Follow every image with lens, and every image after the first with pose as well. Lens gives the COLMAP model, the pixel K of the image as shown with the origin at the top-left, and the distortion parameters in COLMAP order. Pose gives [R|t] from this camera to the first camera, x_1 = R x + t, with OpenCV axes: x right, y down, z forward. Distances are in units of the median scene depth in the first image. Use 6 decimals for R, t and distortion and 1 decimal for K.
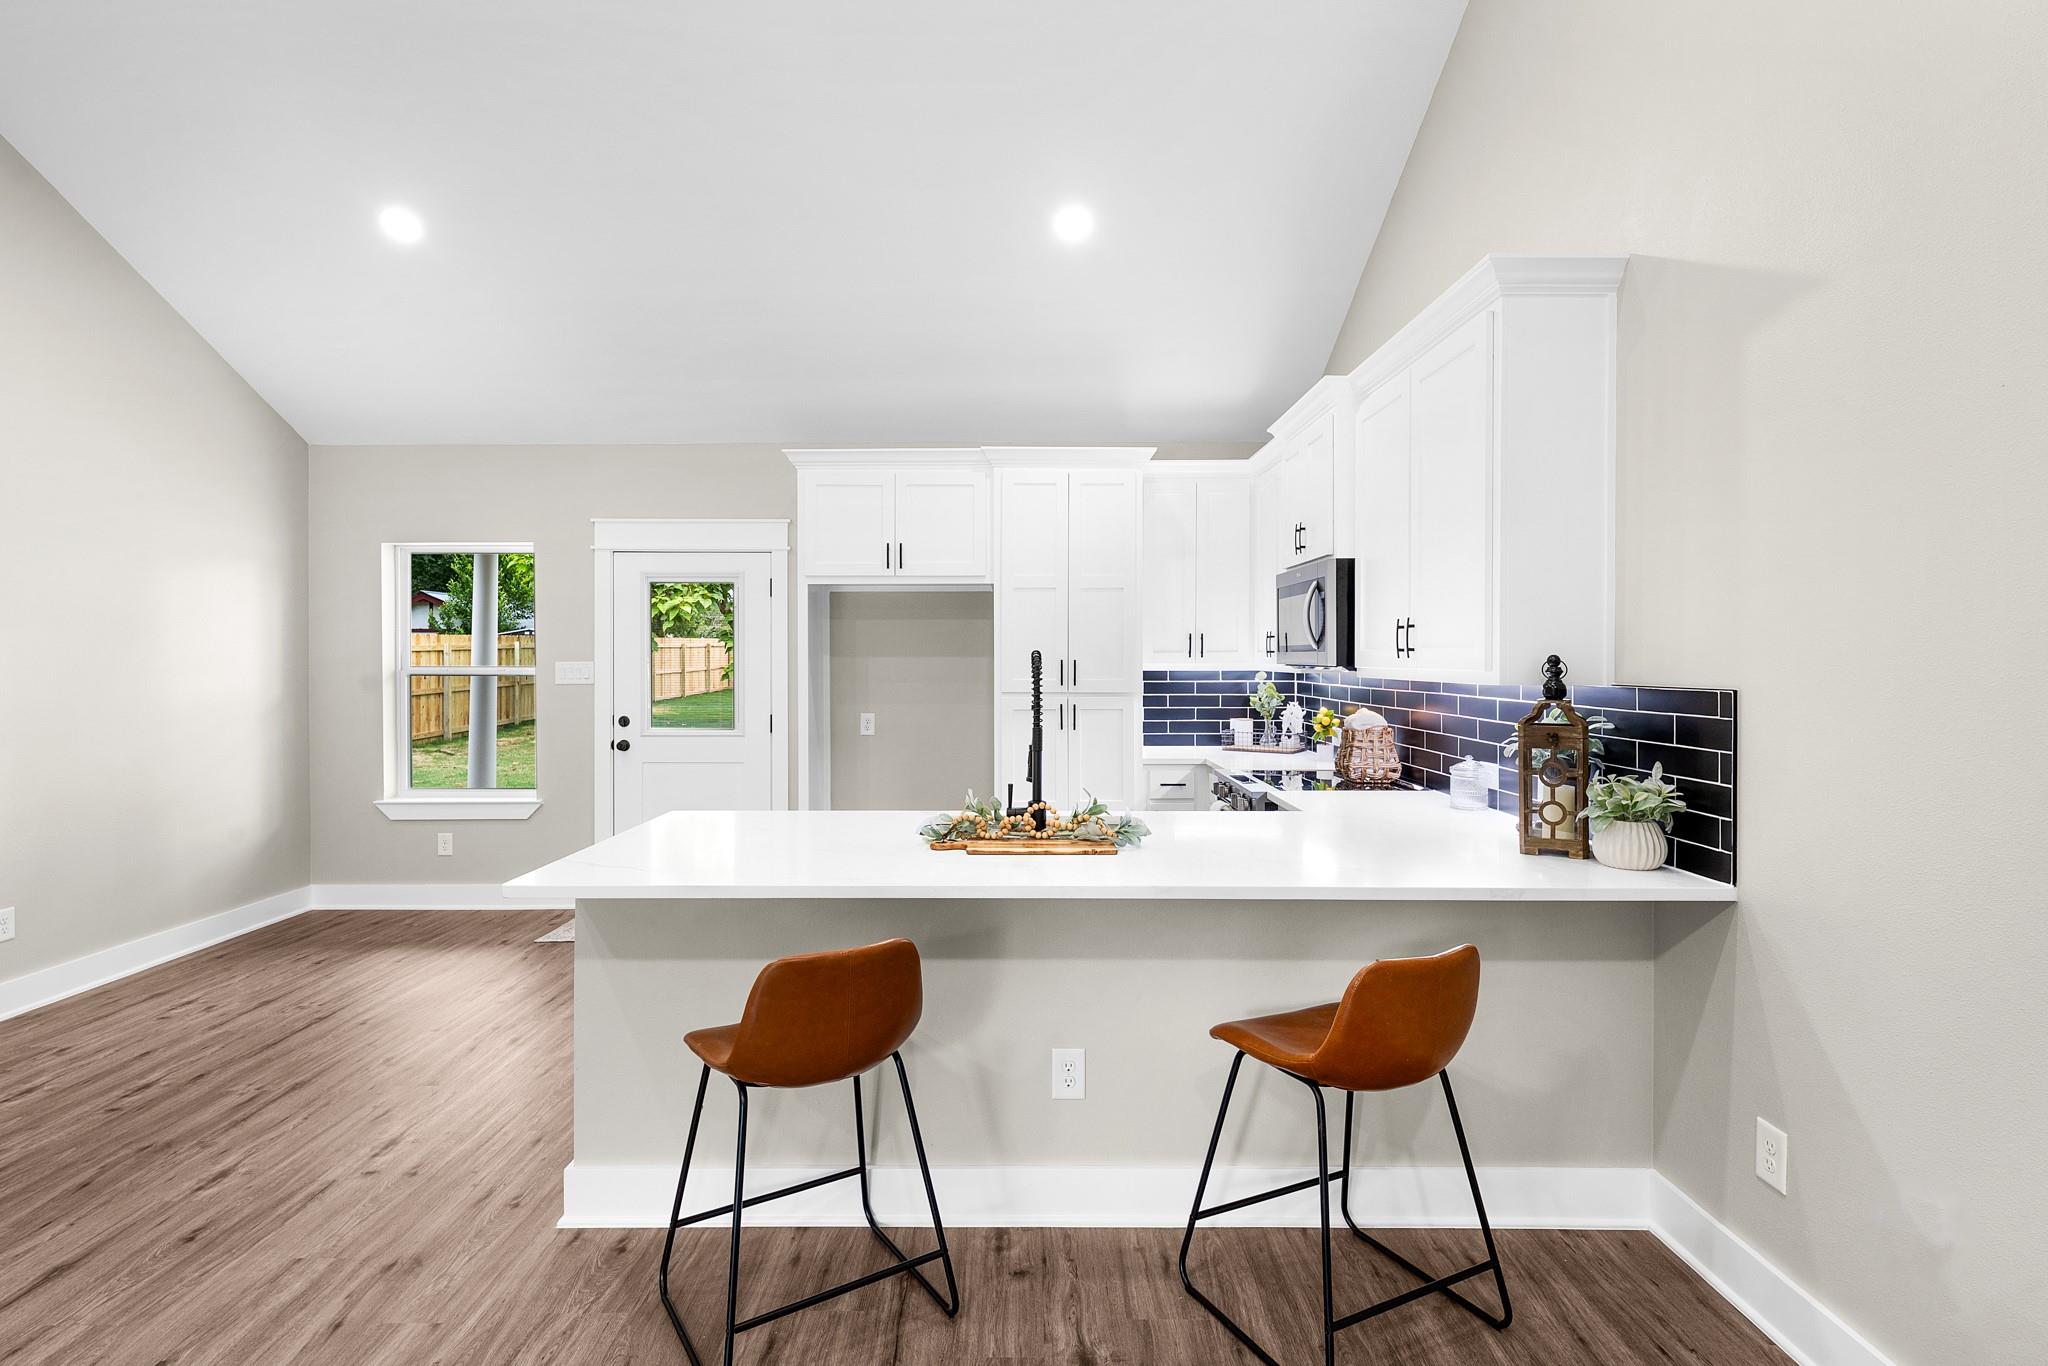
lens RADIAL K [[1002.5, 0, 1014.3], [0, 1002.5, 663.4], [0, 0, 1]] dist [0.002700, -0.000361]
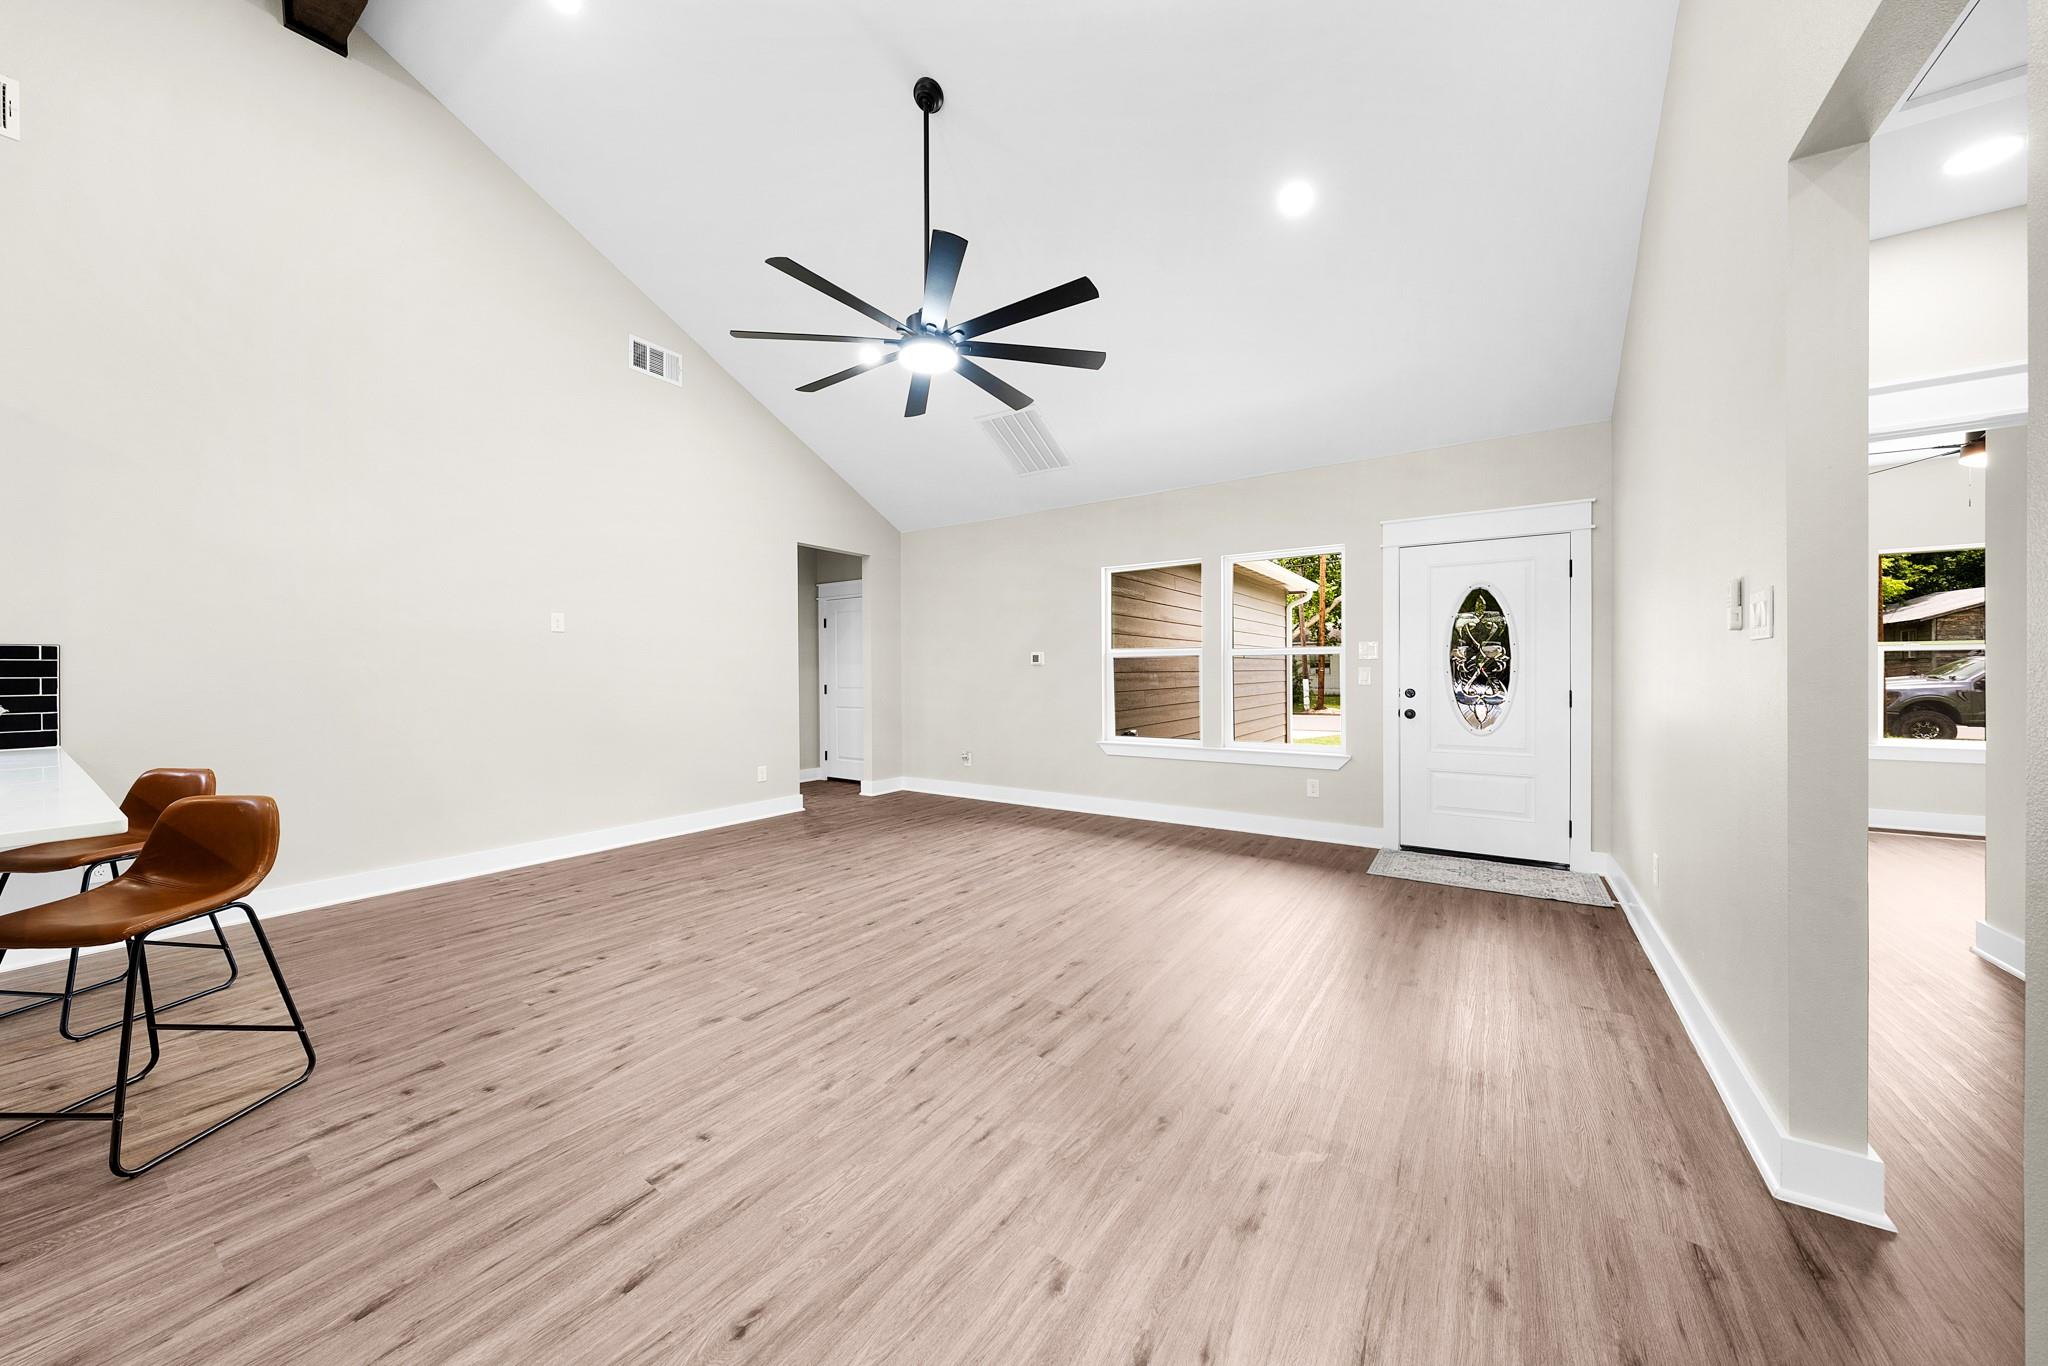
lens RADIAL K [[700.5, 0, 1014.7], [0, 700.5, 677.9], [0, 0, 1]] dist [-0.001294, 0.000283]
pose [[-0.824601, 0.001133, 0.565714, -0.683032], [0.011154, 0.999836, 0.014256, 0.040020], [-0.565605, 0.018065, -0.824478, 0.467996]]
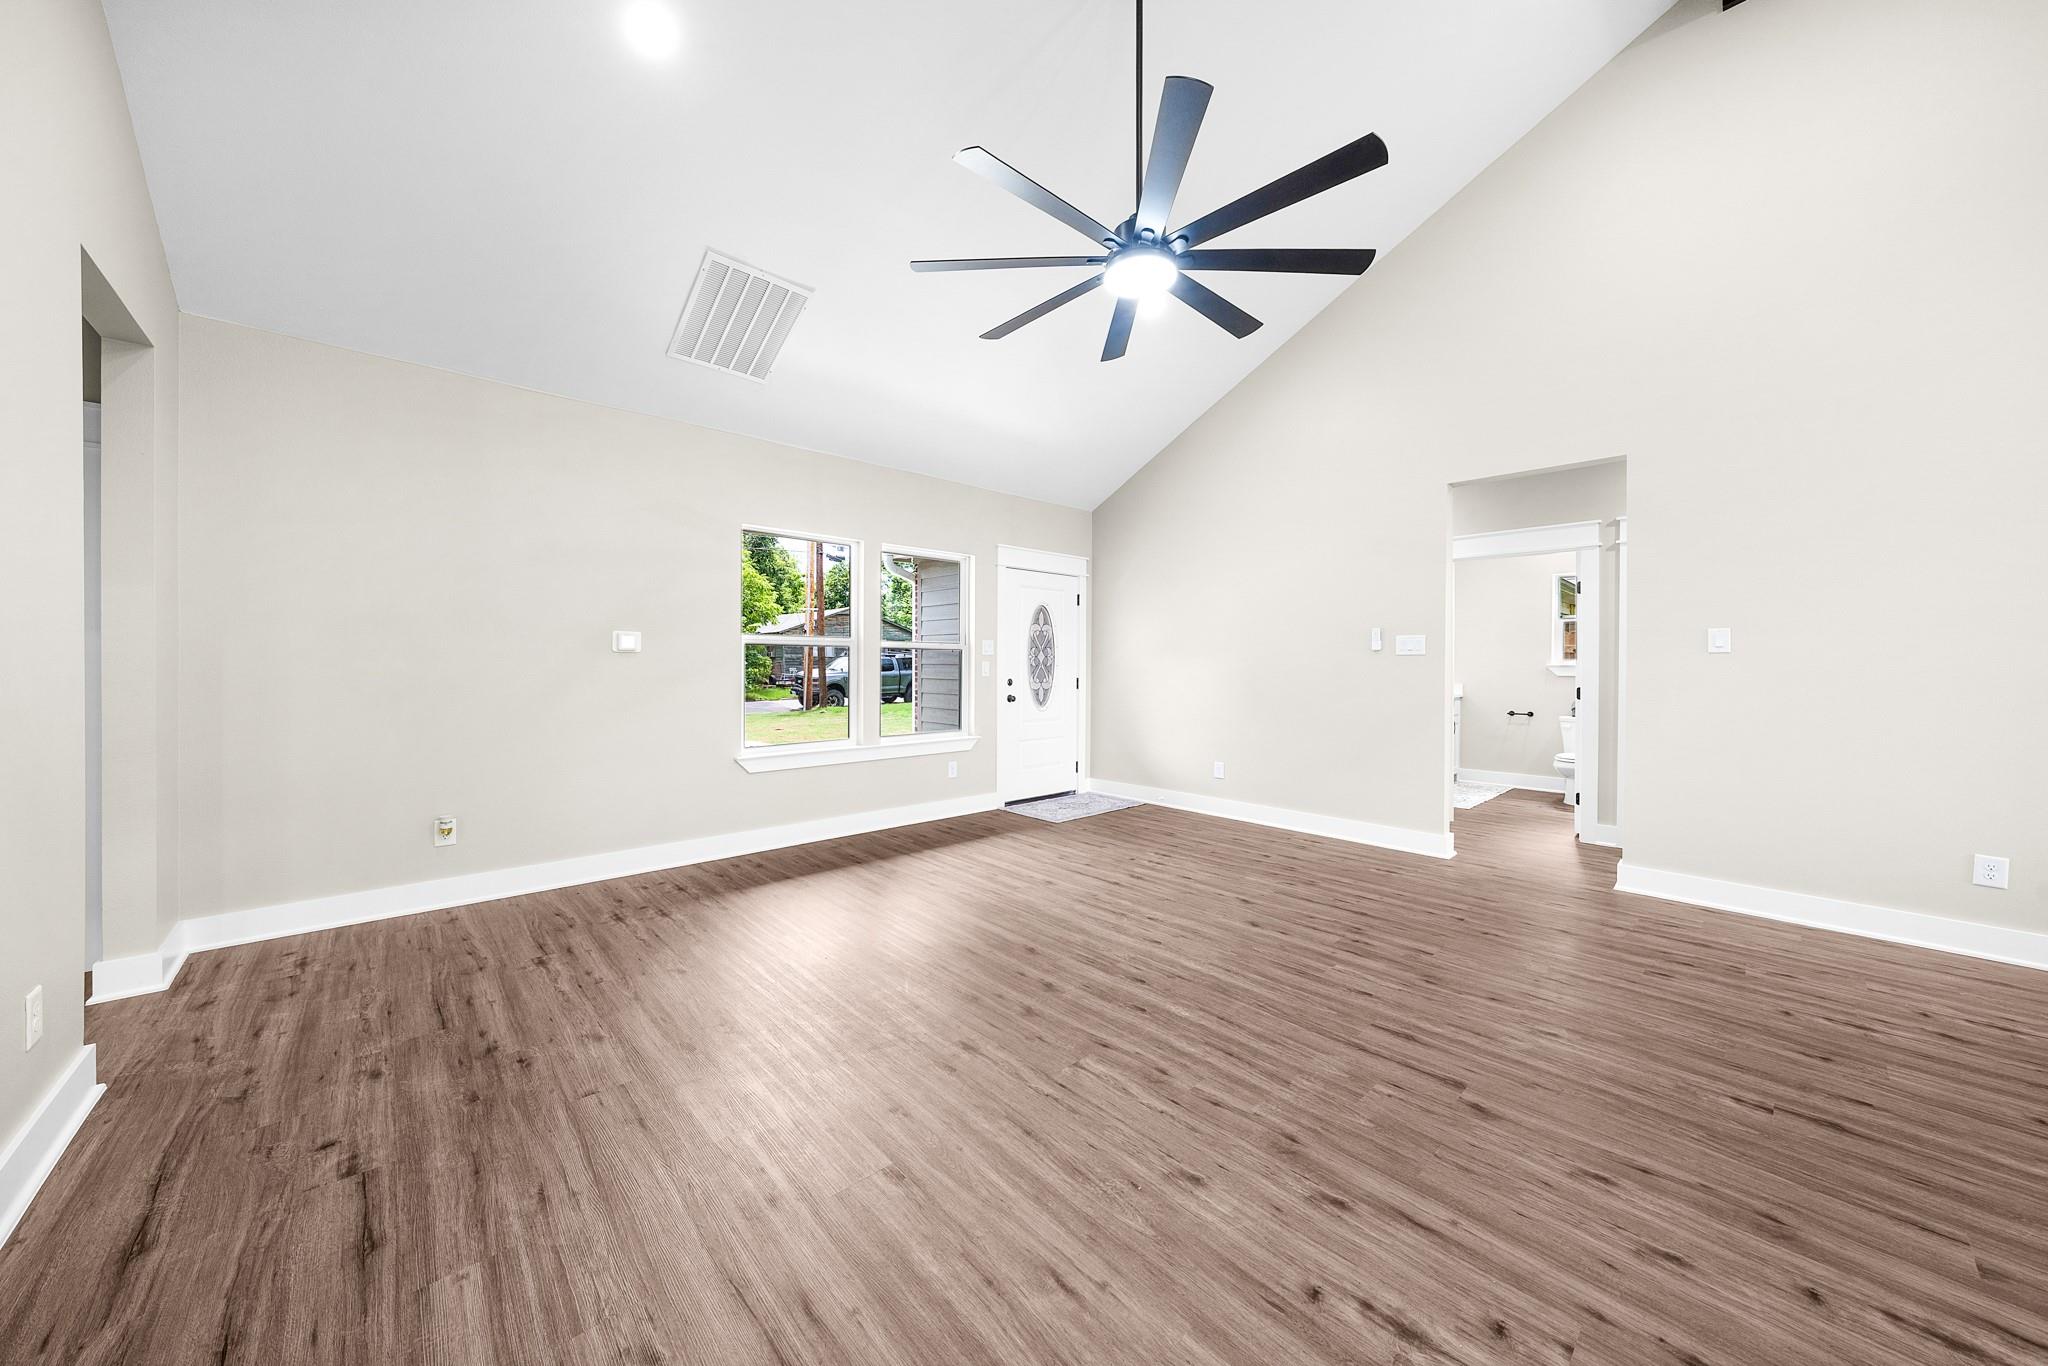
lens RADIAL K [[707.8, 0, 1015.4], [0, 707.8, 673.4], [0, 0, 1]] dist [-0.000116, 0.000726]
pose [[-0.740044, 0.007775, -0.672514, 0.195439], [-0.009093, 0.999726, 0.021564, 0.038162], [0.672497, 0.022074, -0.739771, 0.302621]]
